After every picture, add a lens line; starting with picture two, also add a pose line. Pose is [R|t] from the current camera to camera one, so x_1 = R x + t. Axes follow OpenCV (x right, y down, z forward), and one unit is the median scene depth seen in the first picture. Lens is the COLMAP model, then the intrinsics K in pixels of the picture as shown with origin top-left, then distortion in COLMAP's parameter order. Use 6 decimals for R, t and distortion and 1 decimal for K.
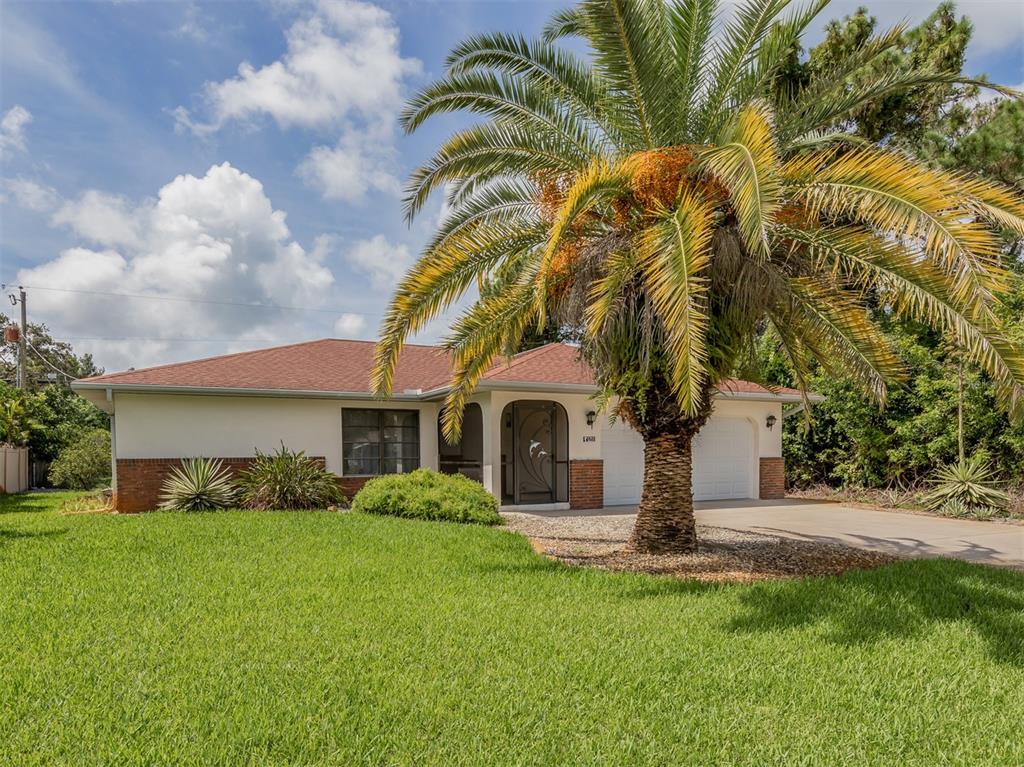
lens RADIAL K [[547.0, 0, 512.1], [0, 547.0, 438.5], [0, 0, 1]] dist [0.000279, -0.000108]
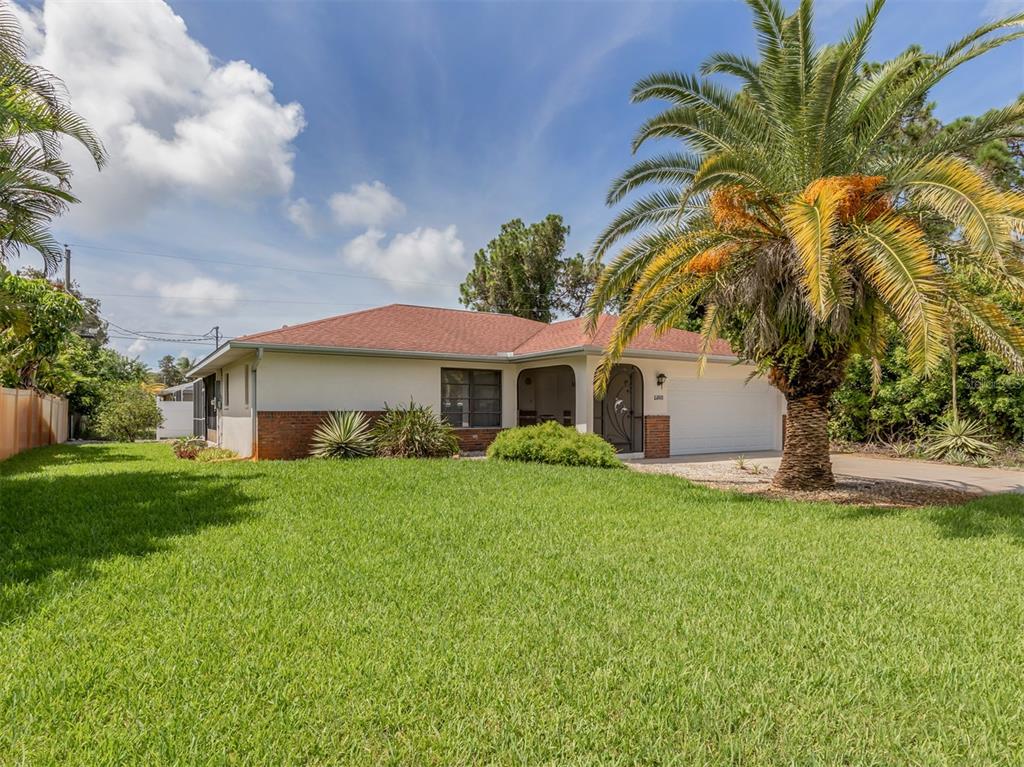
lens RADIAL K [[512.4, 0, 512.0], [0, 512.4, 383.5], [0, 0, 1]] dist [0.000138, 0.000071]
pose [[0.996604, 0.013290, 0.081264, -0.261922], [-0.011264, 0.999615, -0.025338, 0.002156], [-0.081569, 0.024337, 0.996371, -0.060245]]
